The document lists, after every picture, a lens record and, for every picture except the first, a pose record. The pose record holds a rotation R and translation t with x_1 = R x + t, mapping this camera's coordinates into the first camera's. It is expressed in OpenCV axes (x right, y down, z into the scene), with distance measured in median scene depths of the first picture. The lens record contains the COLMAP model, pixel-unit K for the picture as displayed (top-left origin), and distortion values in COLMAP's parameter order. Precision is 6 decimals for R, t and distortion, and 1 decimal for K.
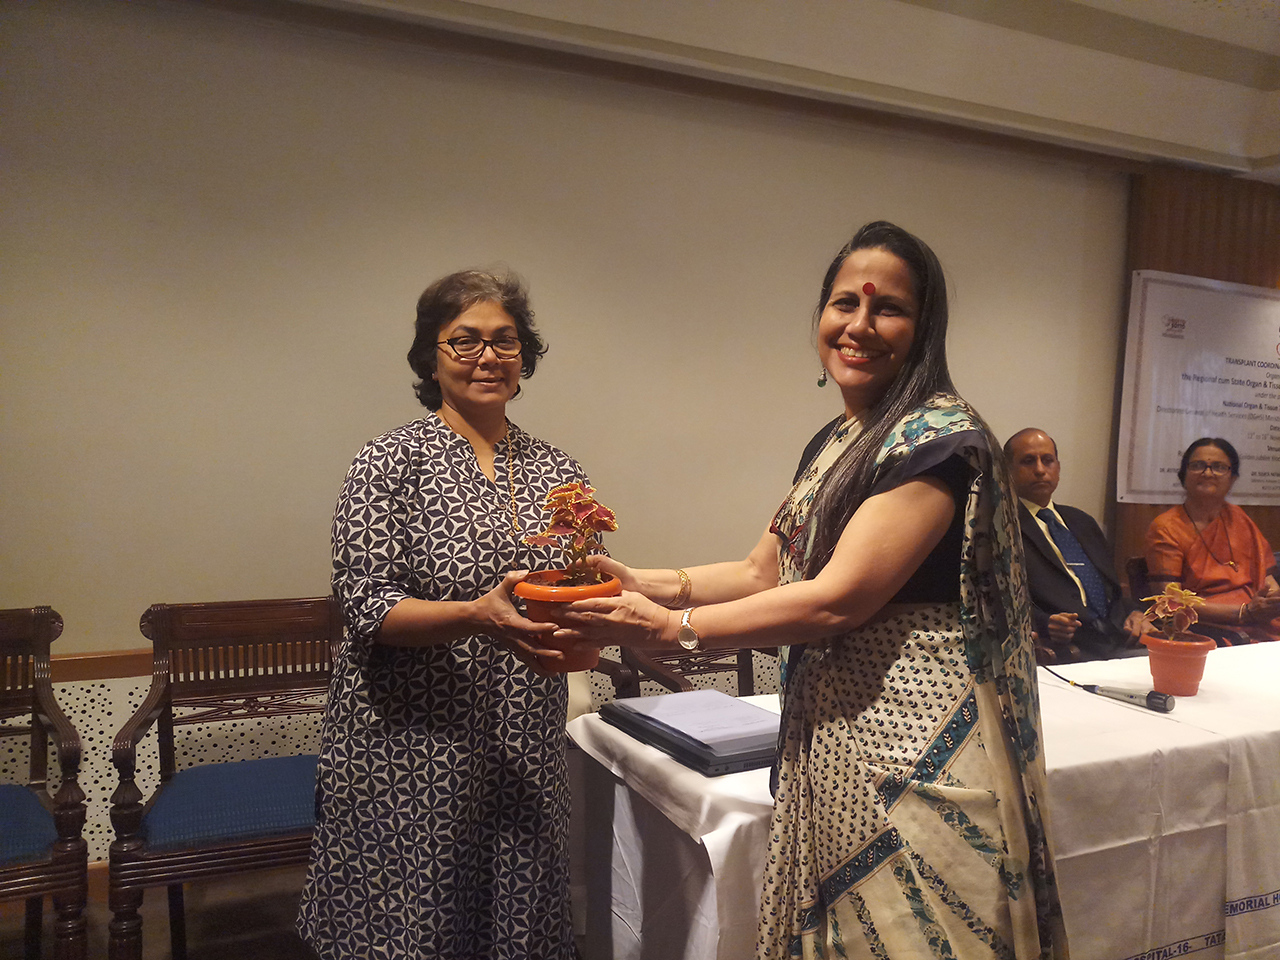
lens RADIAL K [[1065.4, 0, 640.3], [0, 1065.4, 482.6], [0, 0, 1]] dist [-0.005869, 0.001897]
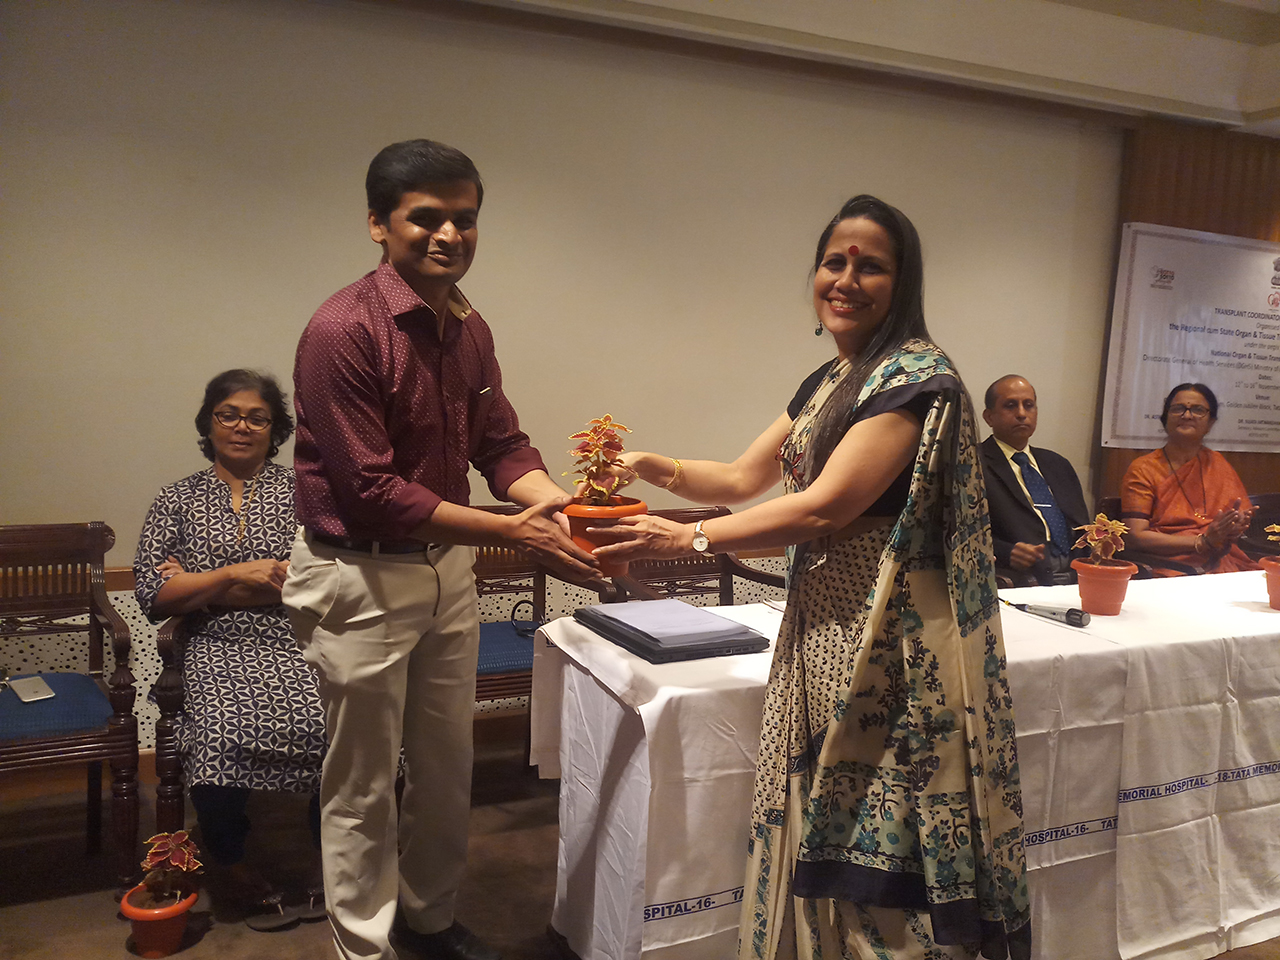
lens RADIAL K [[1065.4, 0, 640.3], [0, 1065.4, 482.6], [0, 0, 1]] dist [-0.005869, 0.001897]
pose [[0.999184, 0.012154, -0.038520, 0.042054], [-0.010248, 0.998732, 0.049295, 0.008108], [0.039070, -0.048860, 0.998041, -0.075697]]
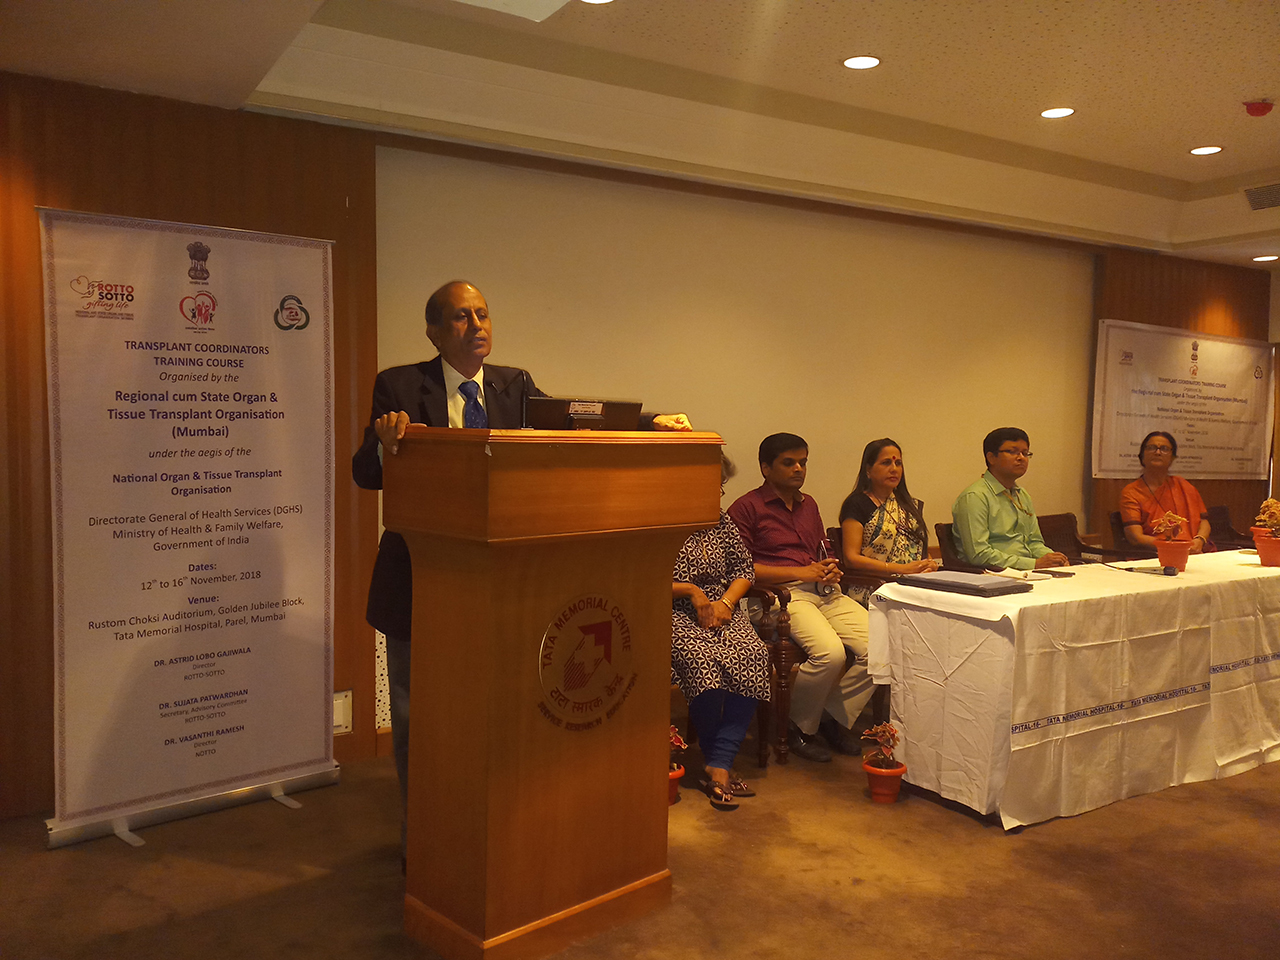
lens RADIAL K [[1065.4, 0, 640.3], [0, 1065.4, 482.6], [0, 0, 1]] dist [-0.005869, 0.001897]
pose [[0.994629, -0.022268, 0.101085, -0.378627], [0.022853, 0.999728, -0.004629, 0.020933], [-0.100954, 0.006914, 0.994867, -0.467757]]
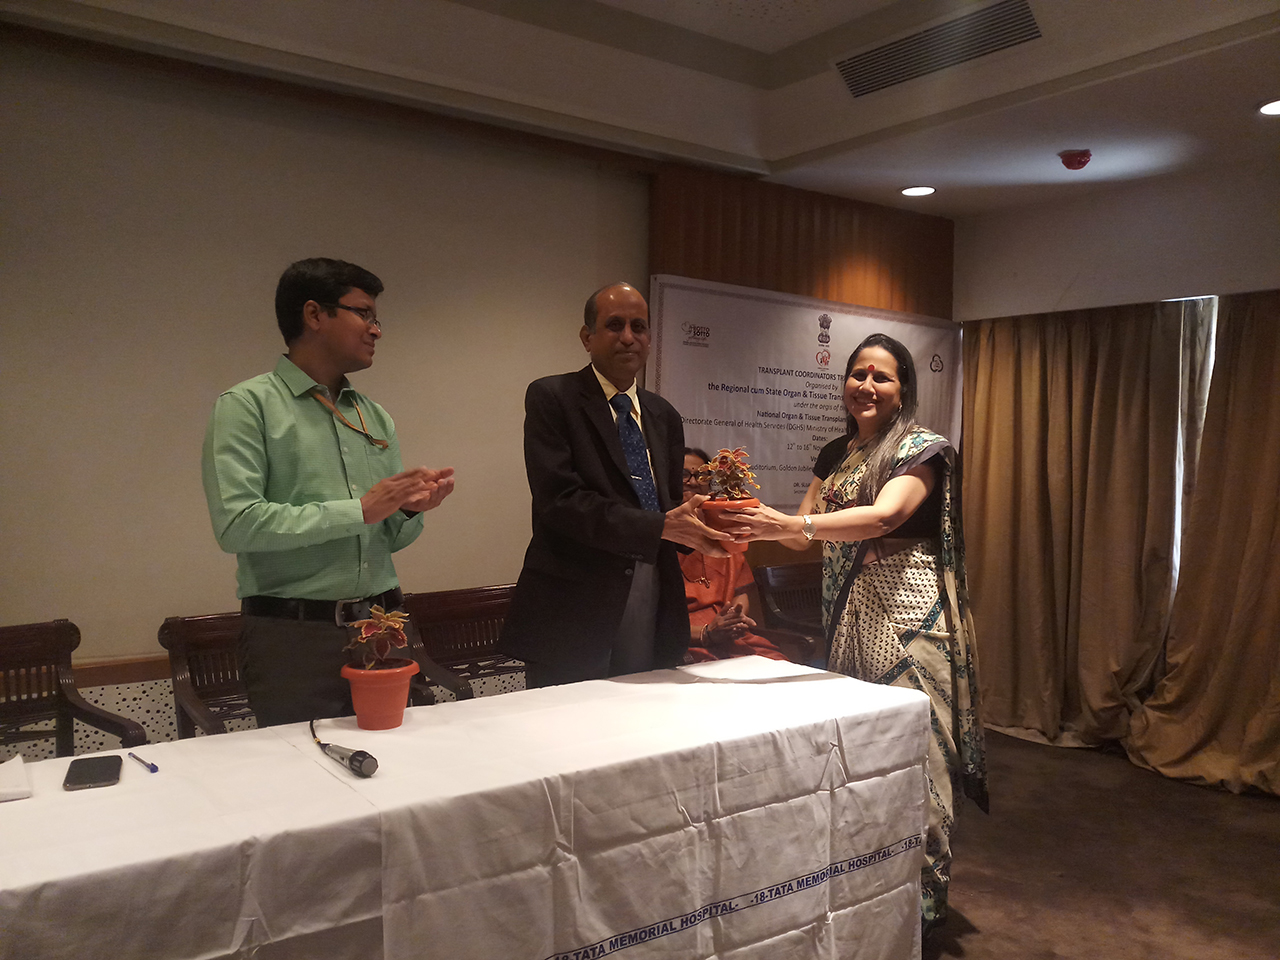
lens RADIAL K [[1045.9, 0, 637.8], [0, 1045.9, 487.9], [0, 0, 1]] dist [0.140741, -0.446607]
pose [[0.984135, -0.022874, 0.175941, 0.331374], [0.025737, 0.999571, -0.014010, 0.005383], [-0.175545, 0.018316, 0.984301, 0.090065]]
